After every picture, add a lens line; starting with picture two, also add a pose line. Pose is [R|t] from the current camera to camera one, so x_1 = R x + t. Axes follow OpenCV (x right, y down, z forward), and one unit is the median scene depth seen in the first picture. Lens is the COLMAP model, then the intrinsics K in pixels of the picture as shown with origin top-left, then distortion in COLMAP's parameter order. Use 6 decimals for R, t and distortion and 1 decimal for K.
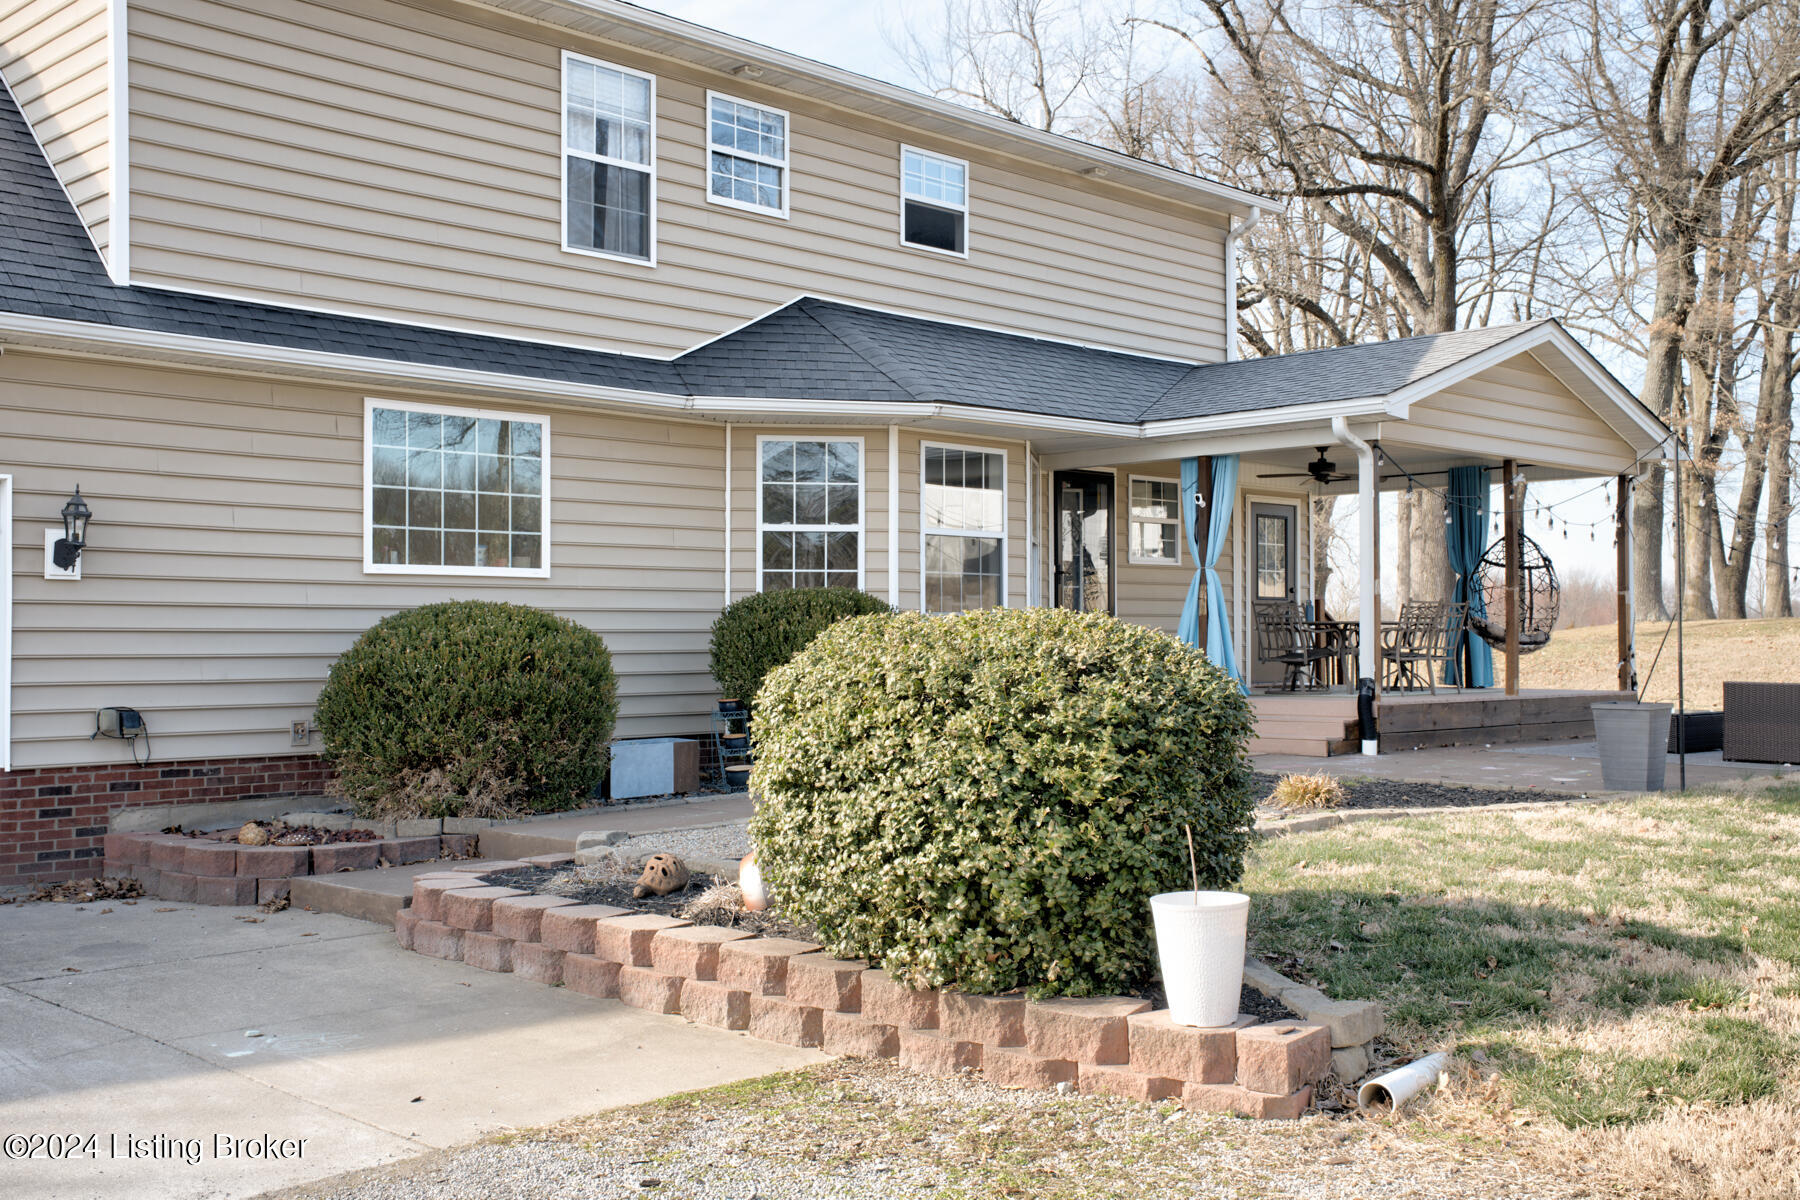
lens RADIAL K [[1880.3, 0, 888.9], [0, 1880.3, 623.5], [0, 0, 1]] dist [-0.005995, 0.205923]
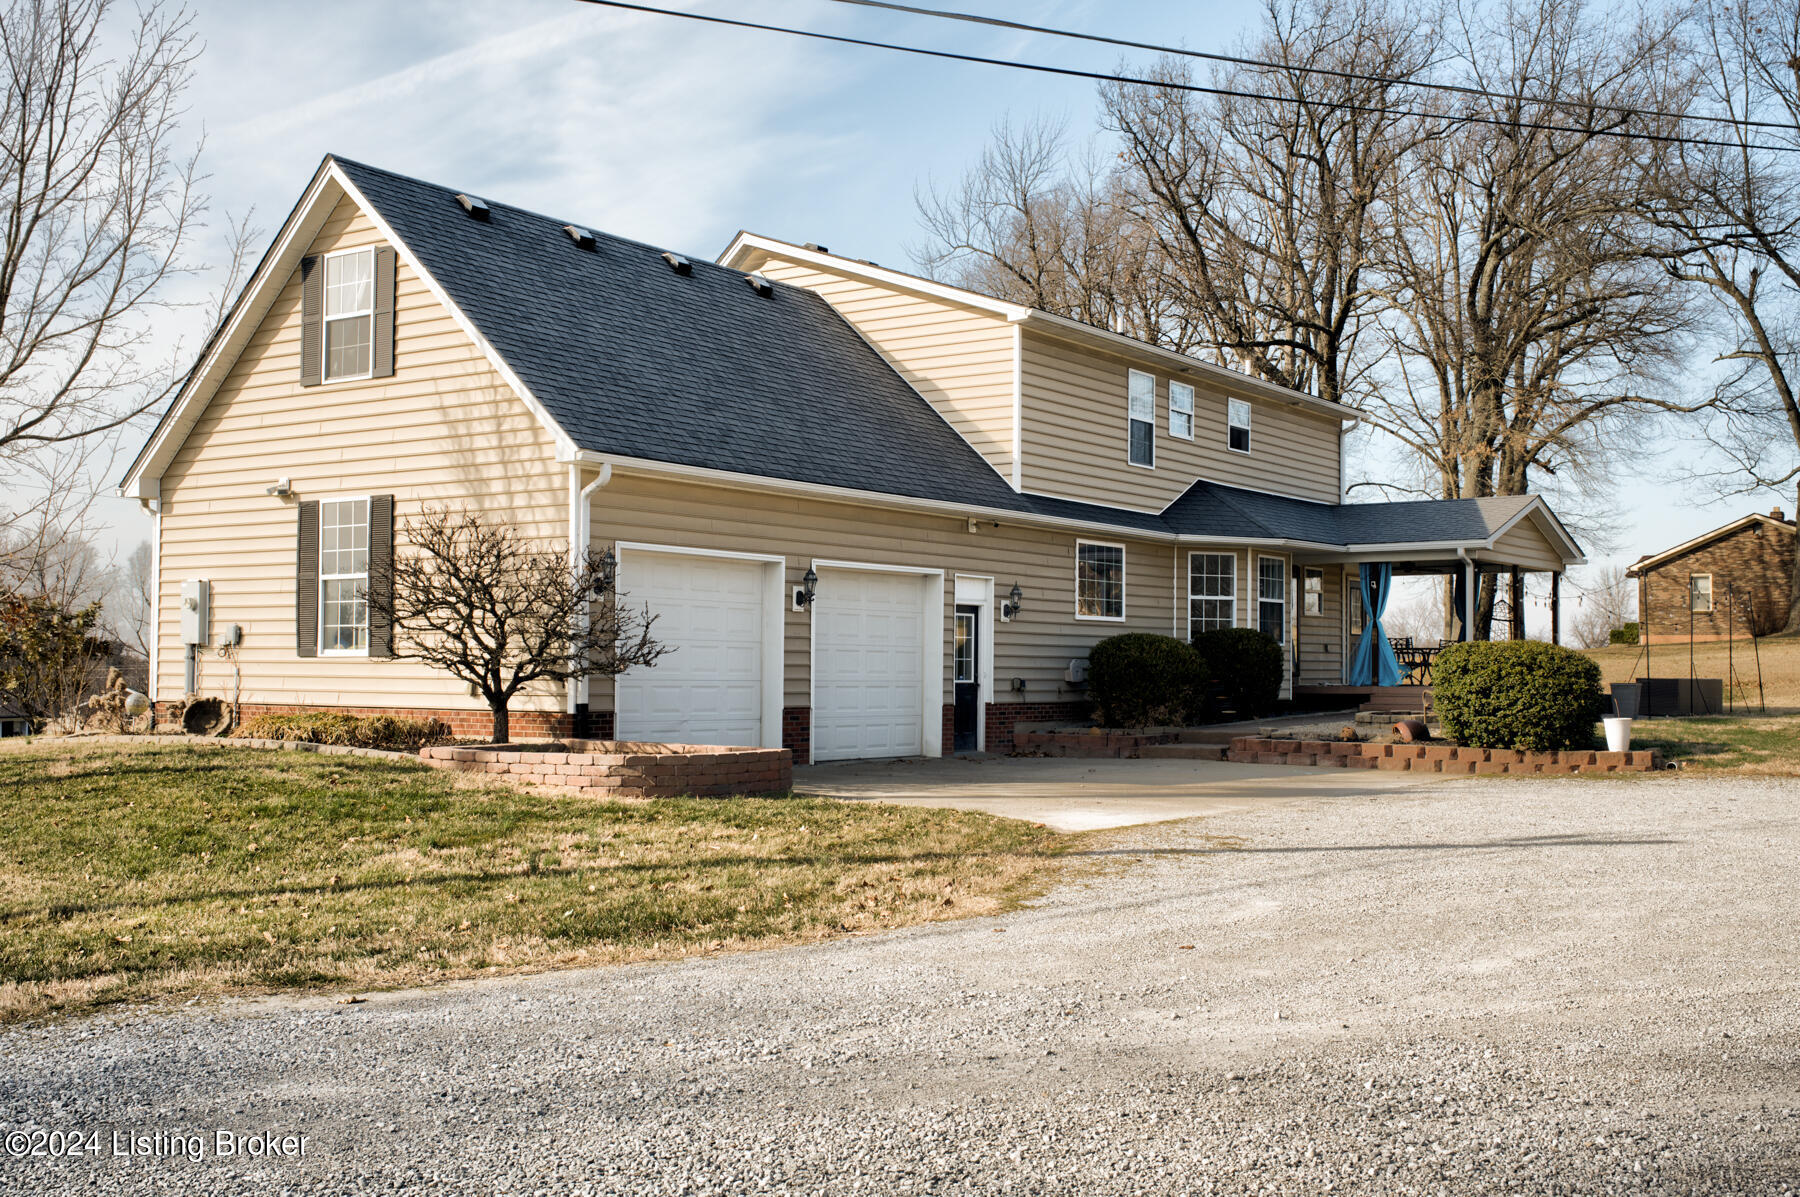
lens RADIAL K [[1864.8, 0, 900.0], [0, 1864.8, 598.5], [0, 0, 1]] dist [-0.005905, -0.001991]
pose [[0.987841, 0.015698, 0.154670, -0.552549], [-0.011222, 0.999494, -0.029768, 0.010435], [-0.155059, 0.027670, 0.987518, -0.740538]]
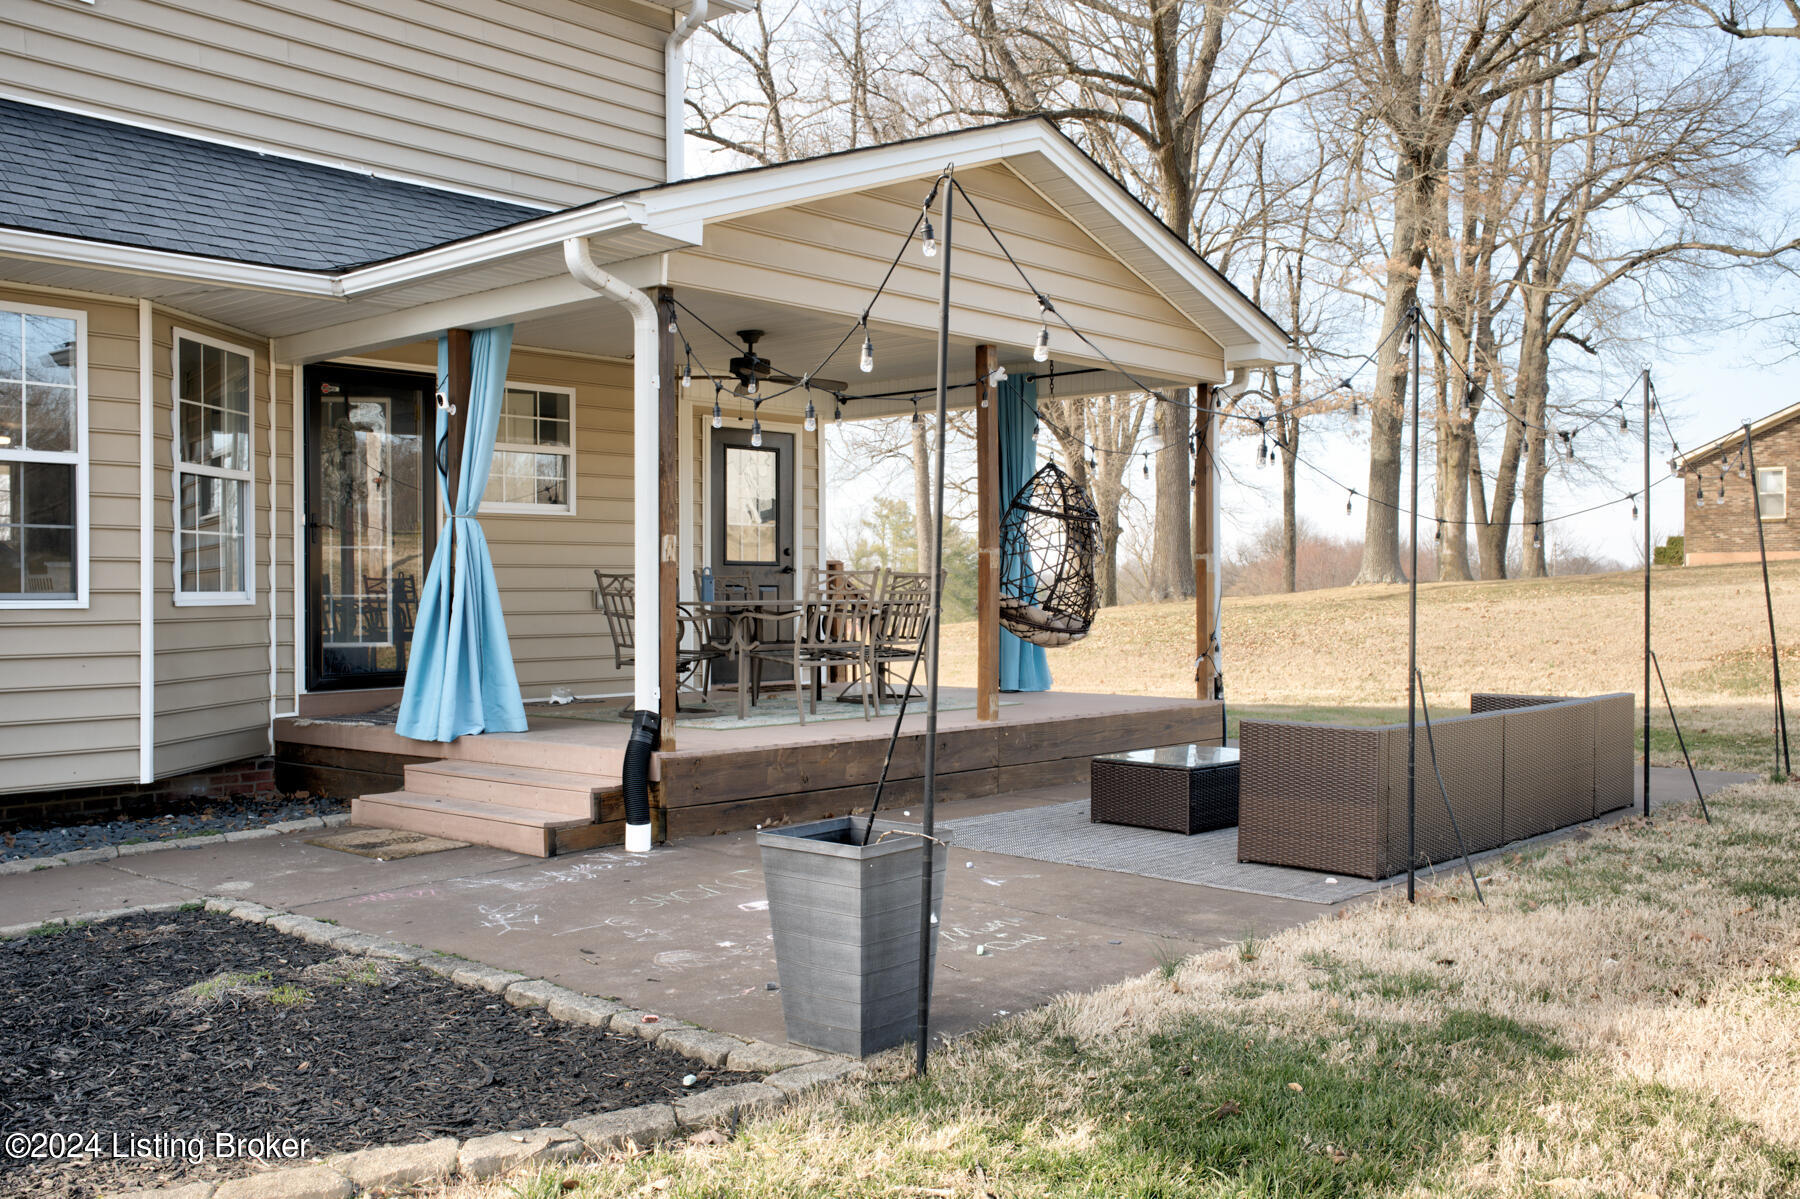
lens RADIAL K [[1680.8, 0, 900.0], [0, 1680.8, 599.5], [0, 0, 1]] dist [-0.003893, 0.001844]
pose [[0.998135, -0.001292, 0.061031, 0.248066], [0.000530, 0.999922, 0.012488, -0.008524], [-0.061042, -0.012432, 0.998058, 0.409650]]
